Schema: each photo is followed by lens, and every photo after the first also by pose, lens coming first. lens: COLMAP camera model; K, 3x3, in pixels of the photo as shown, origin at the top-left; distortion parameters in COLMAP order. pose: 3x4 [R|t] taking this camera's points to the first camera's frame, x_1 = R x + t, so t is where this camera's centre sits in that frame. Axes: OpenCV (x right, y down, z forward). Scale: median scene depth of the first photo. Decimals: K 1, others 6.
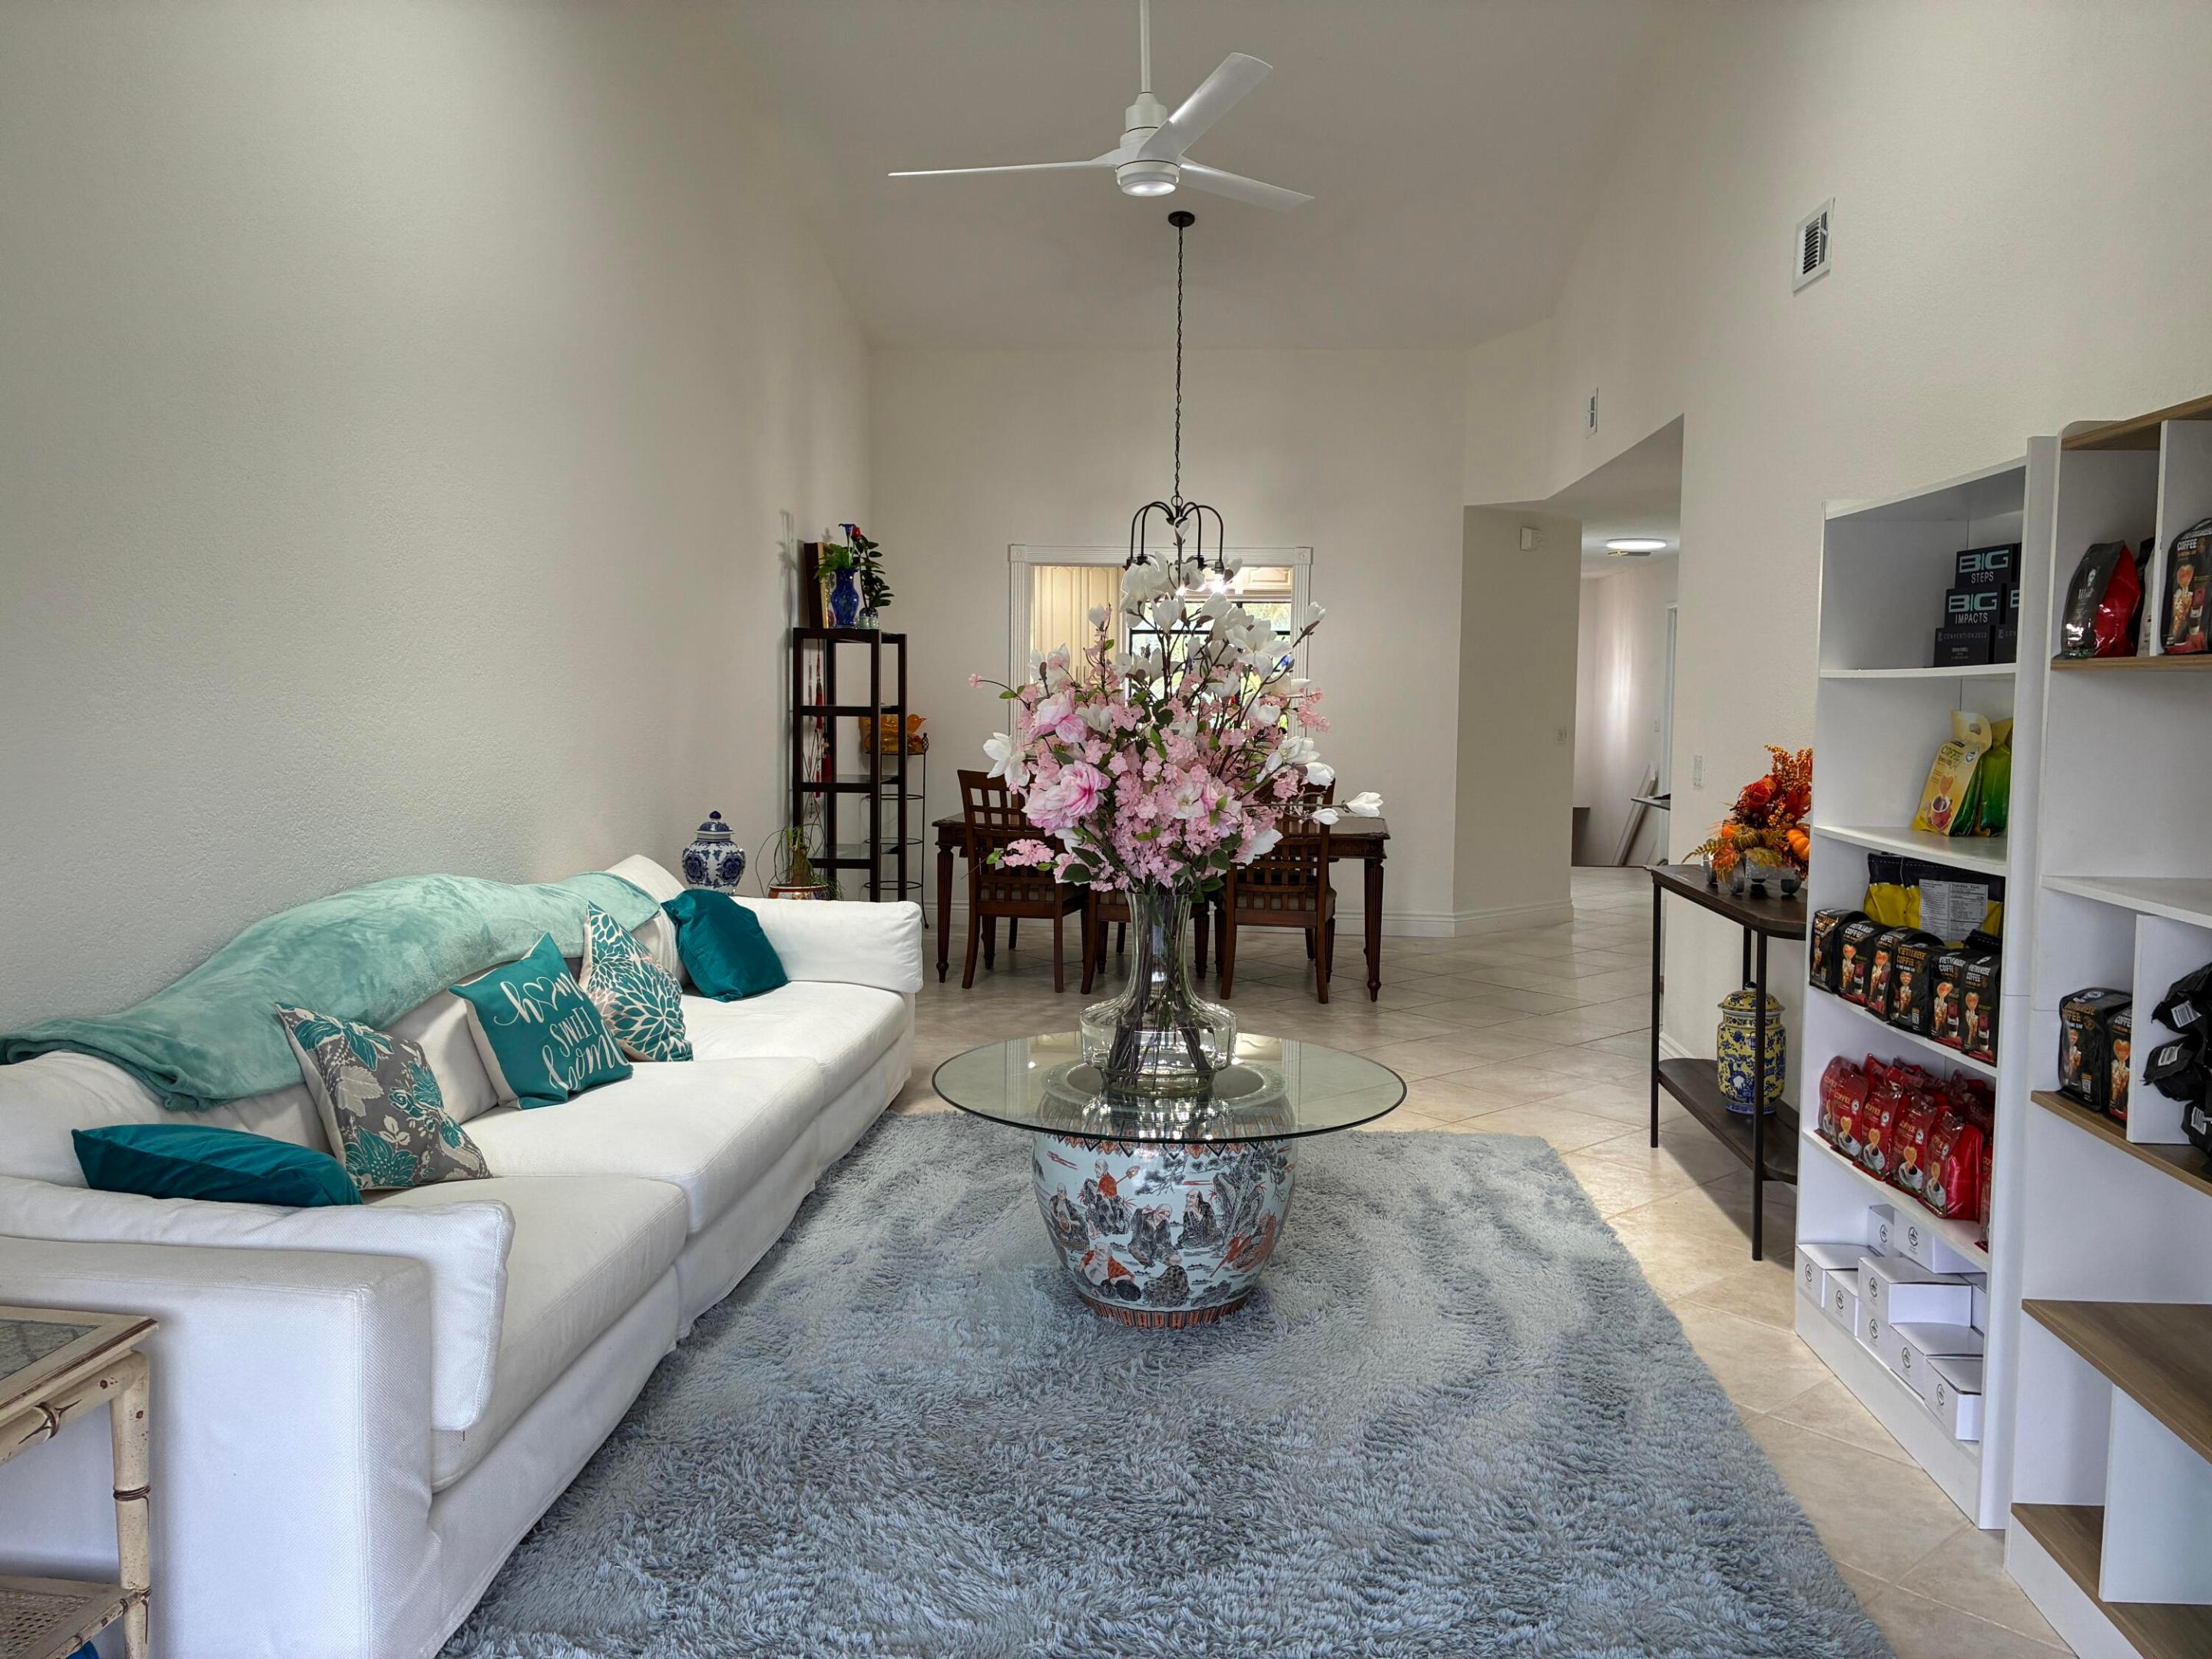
lens RADIAL K [[1680.9, 0, 1110.8], [0, 1680.9, 820.1], [0, 0, 1]] dist [0.011621, -0.003531]
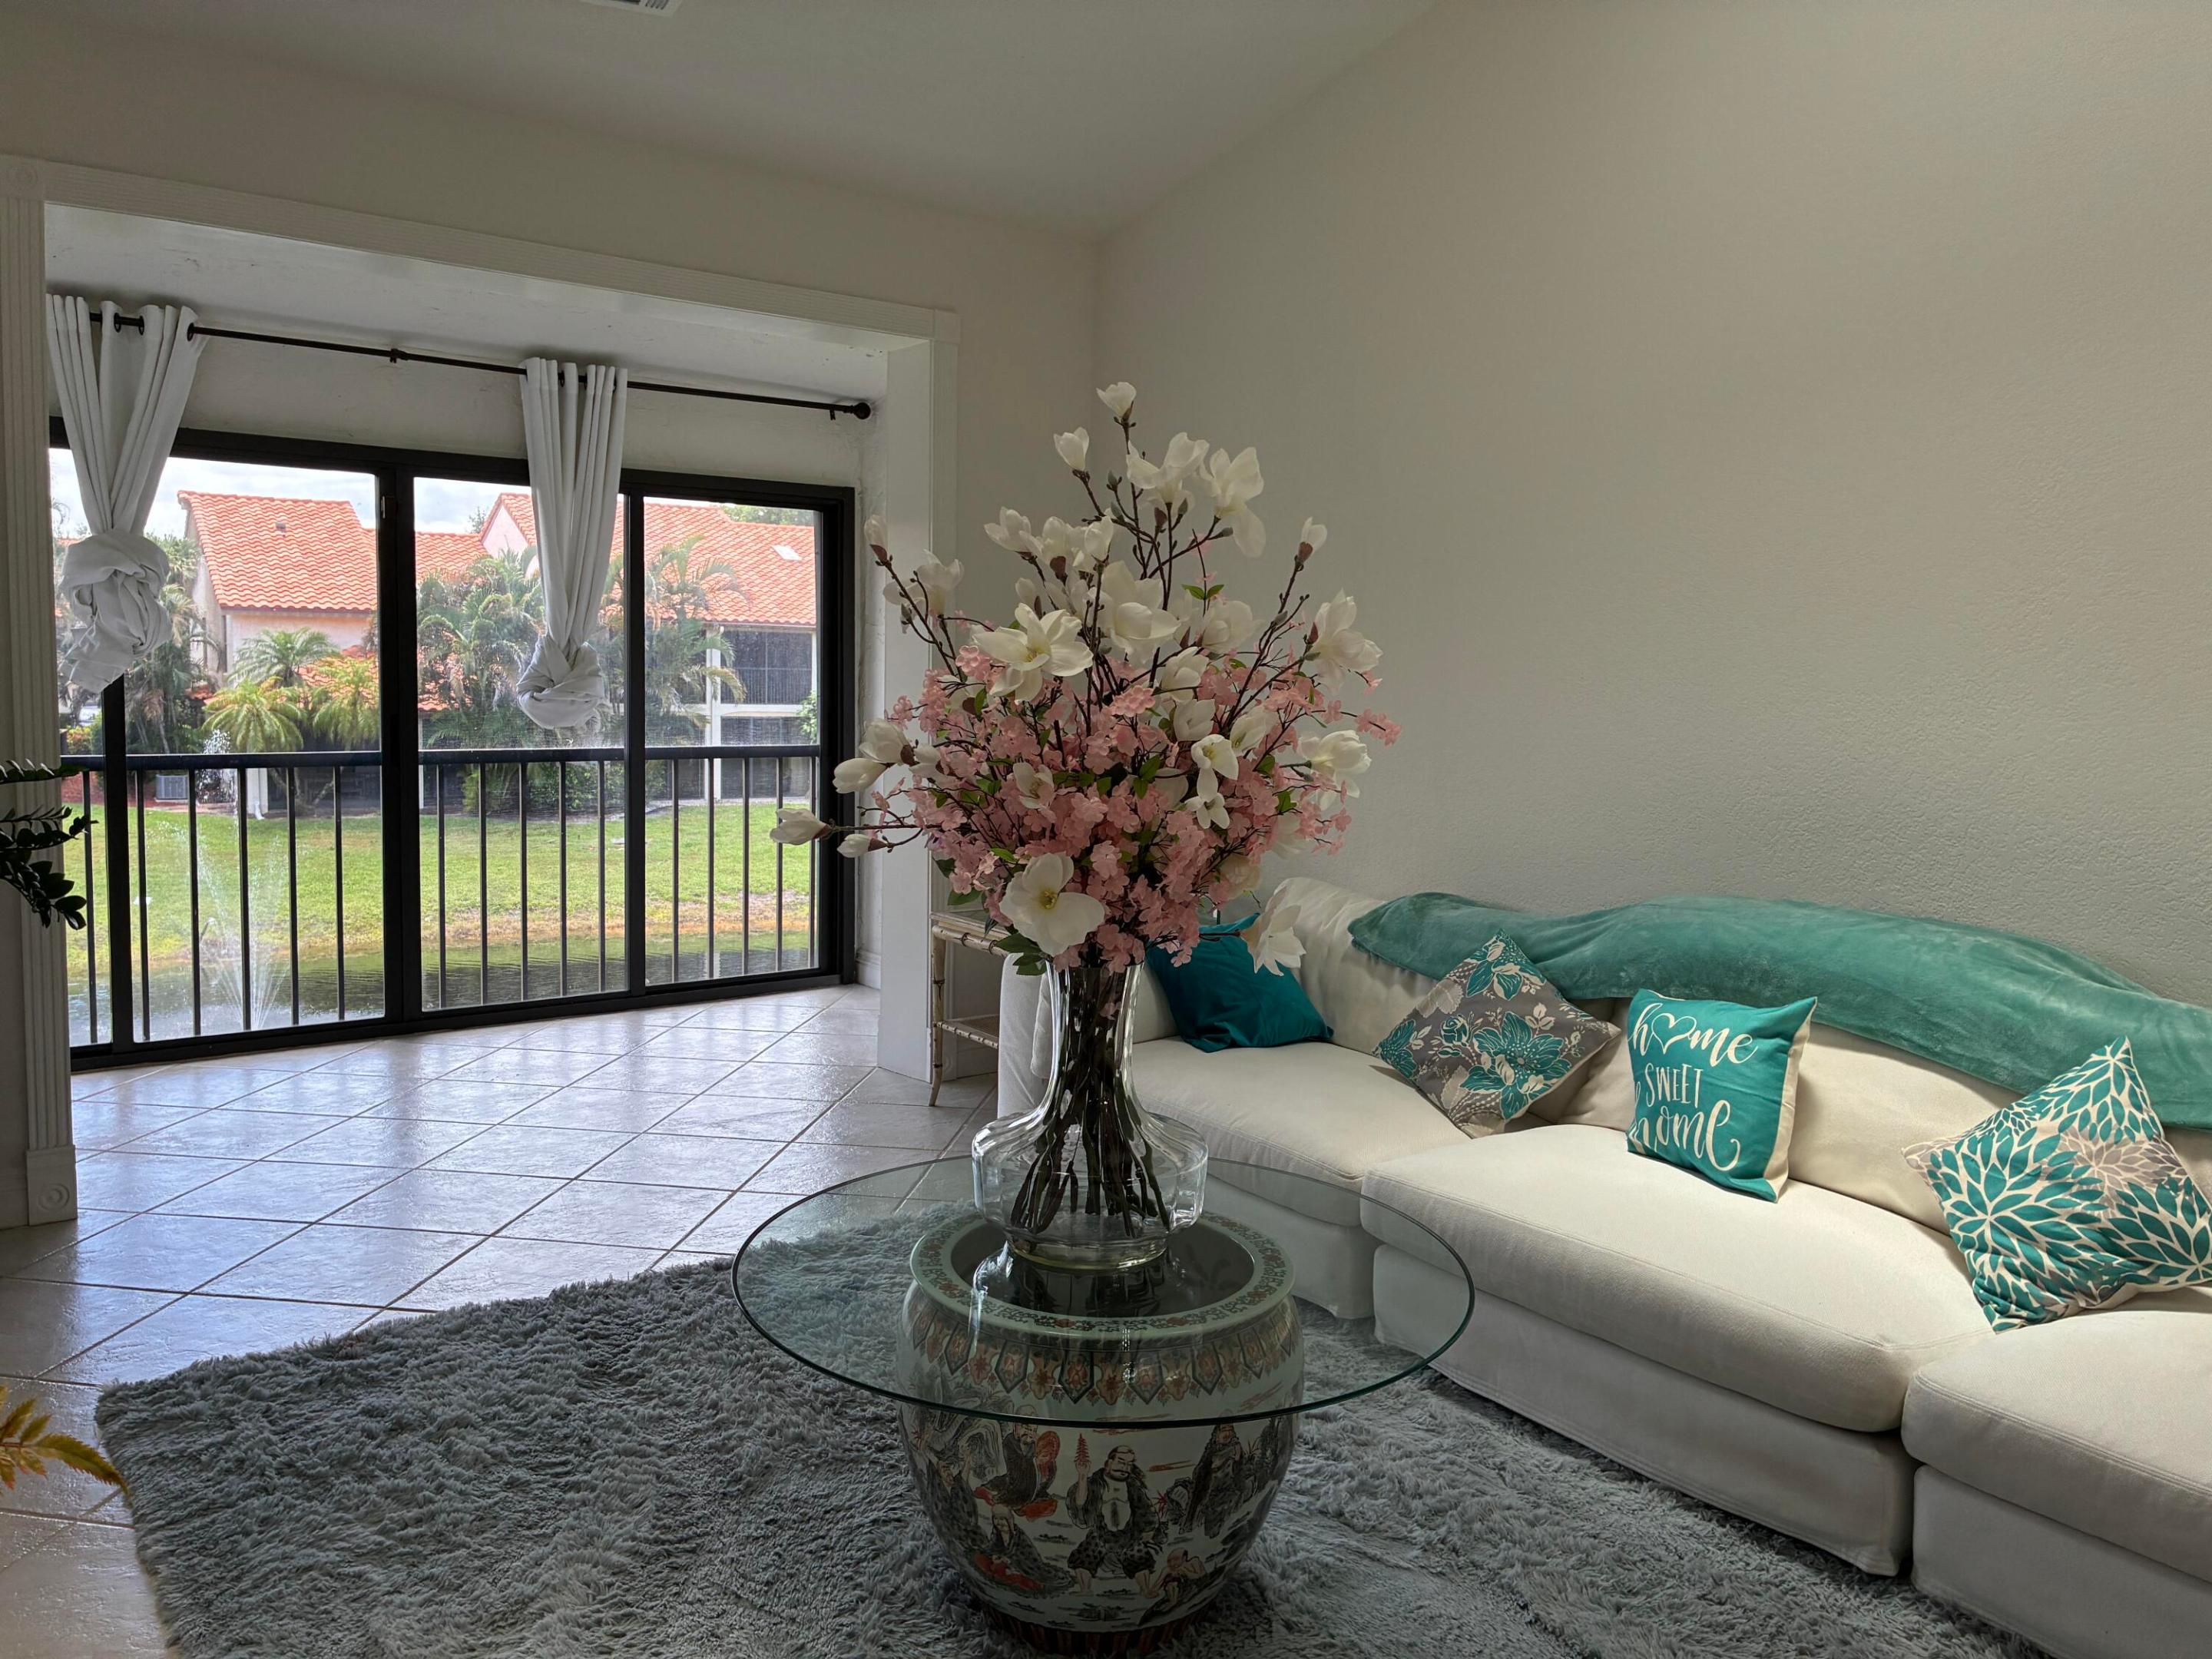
lens RADIAL K [[1680.9, 0, 1110.8], [0, 1680.9, 820.1], [0, 0, 1]] dist [0.011621, -0.003531]
pose [[-0.755782, 0.037151, -0.653769, 0.436334], [-0.078171, 0.986131, 0.146407, -0.107157], [0.650141, 0.161757, -0.742396, 1.406831]]
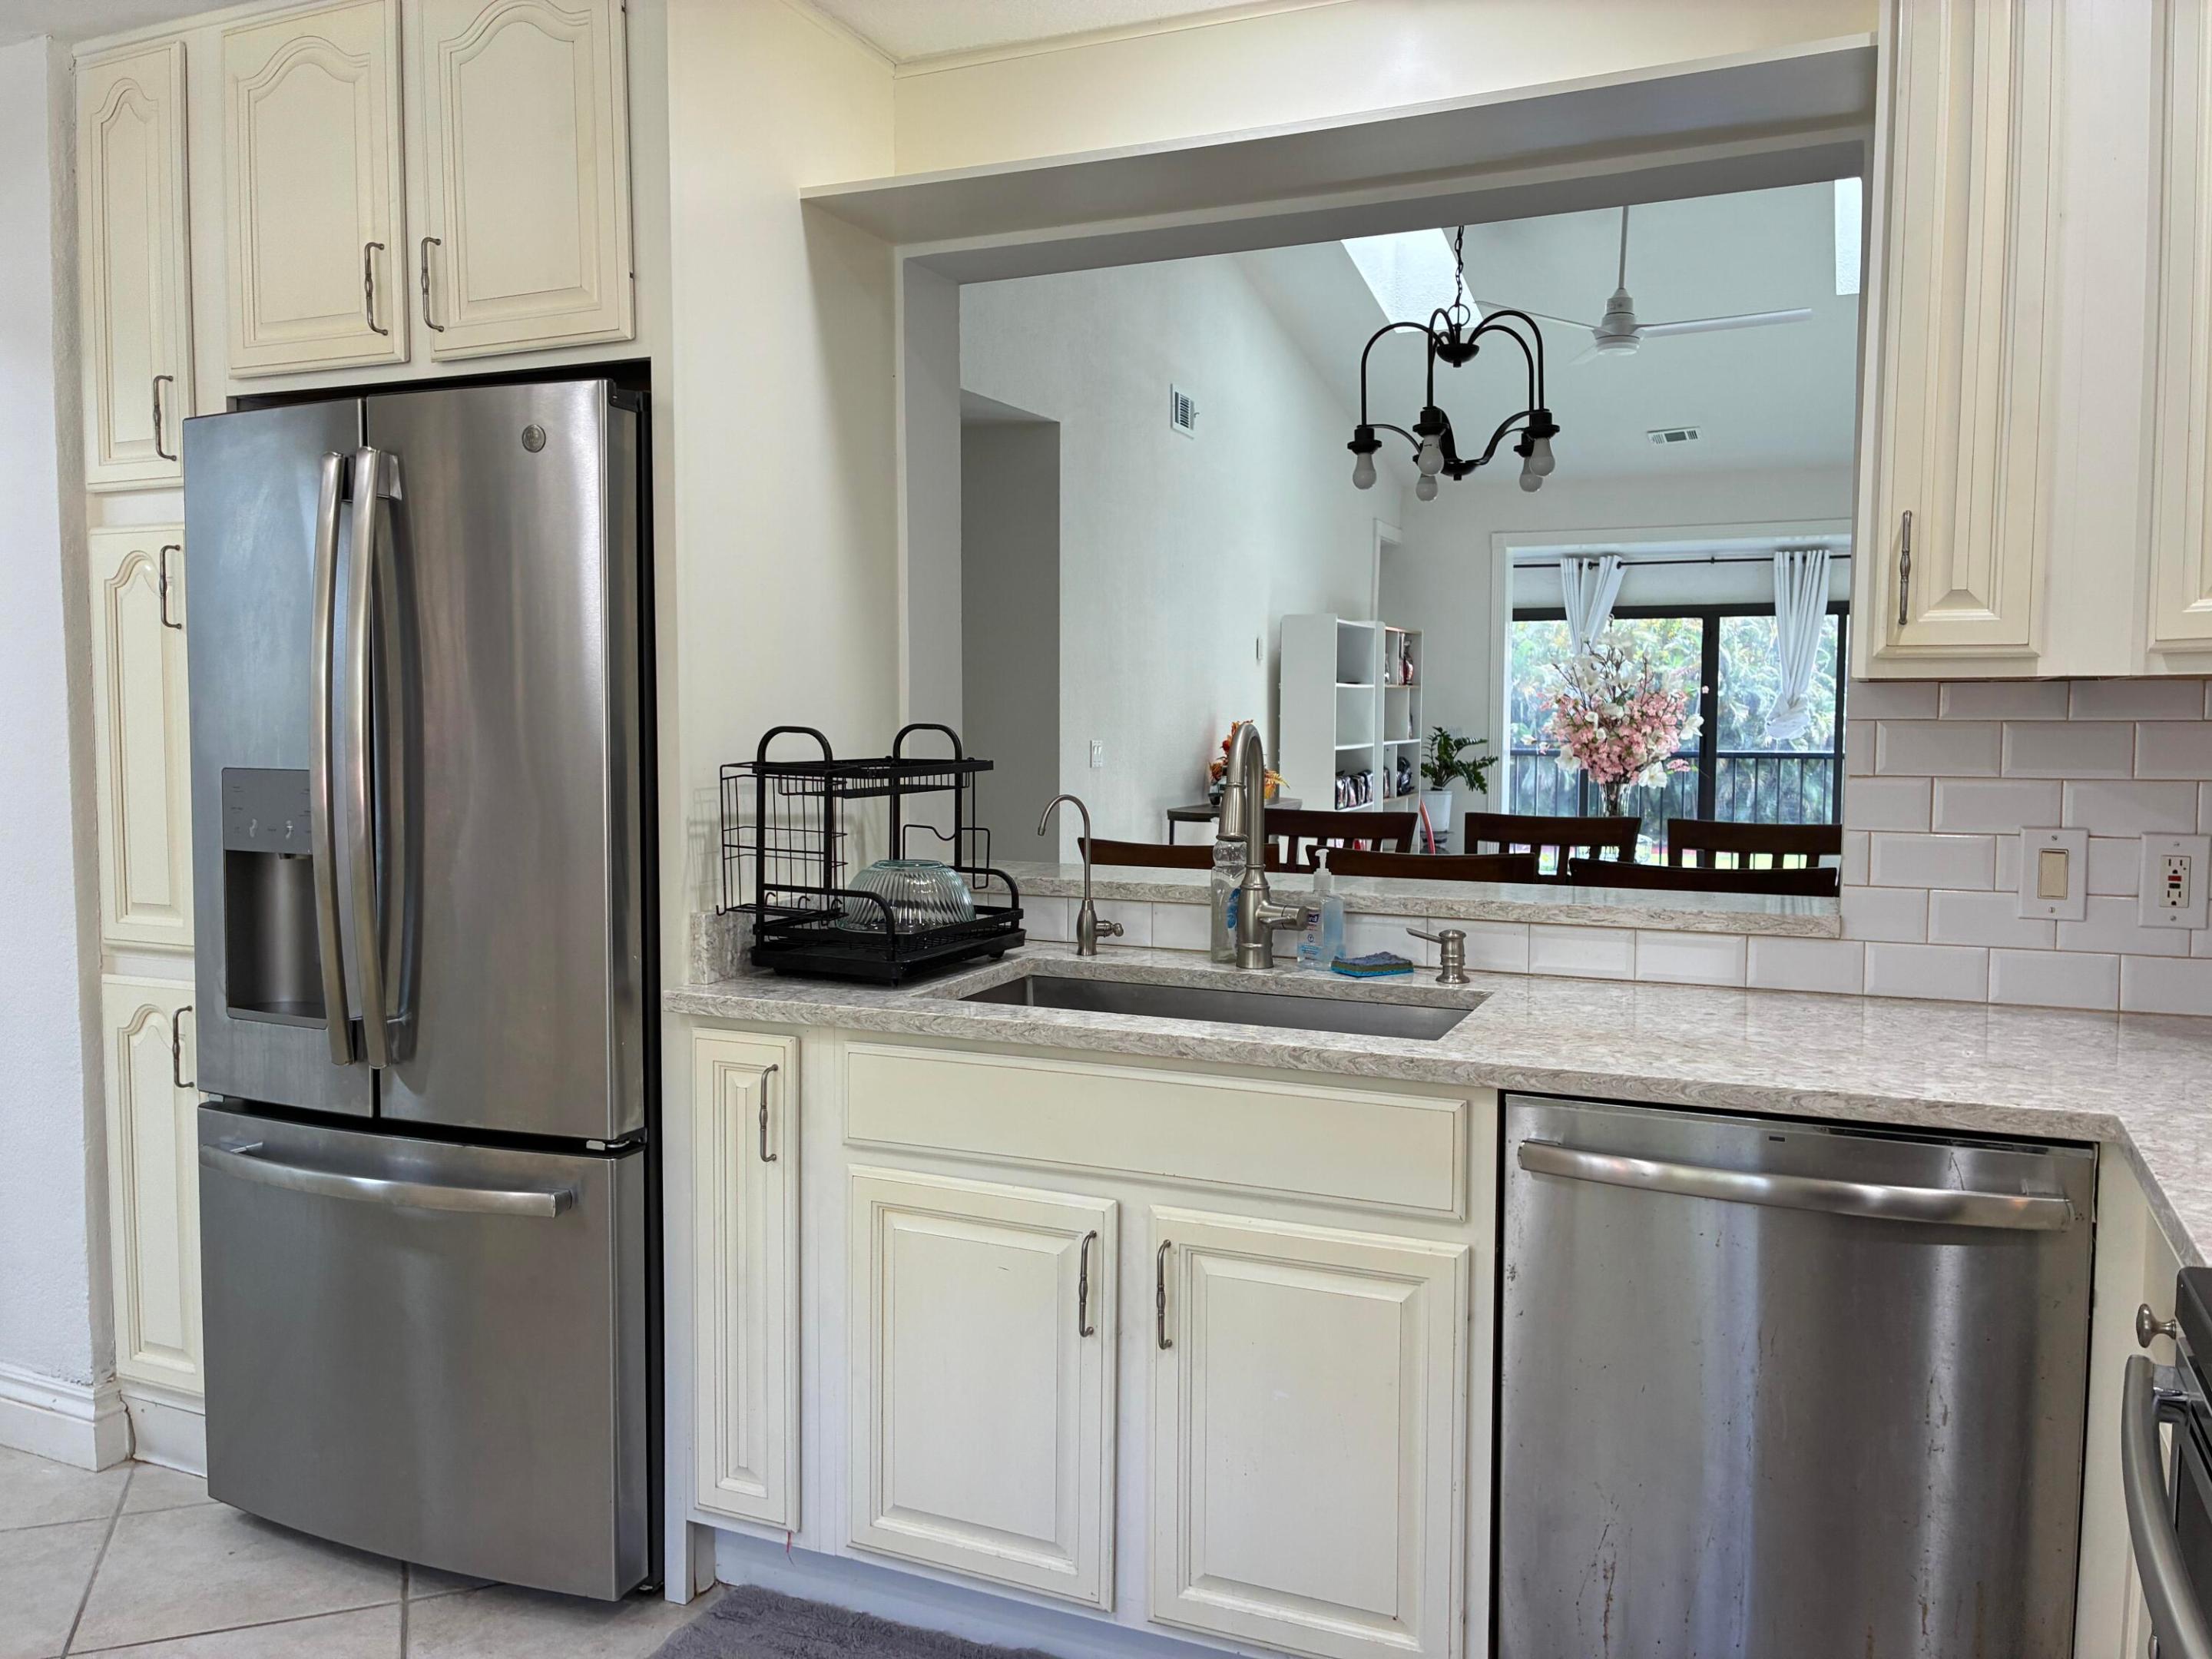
lens RADIAL K [[1696.3, 0, 1151.0], [0, 1696.3, 812.7], [0, 0, 1]] dist [0.044708, 0.000787]
pose [[-0.948746, -0.028453, 0.314757, -0.080990], [0.015324, 0.990626, 0.135739, -0.222807], [-0.315669, 0.133605, -0.939416, 3.107882]]
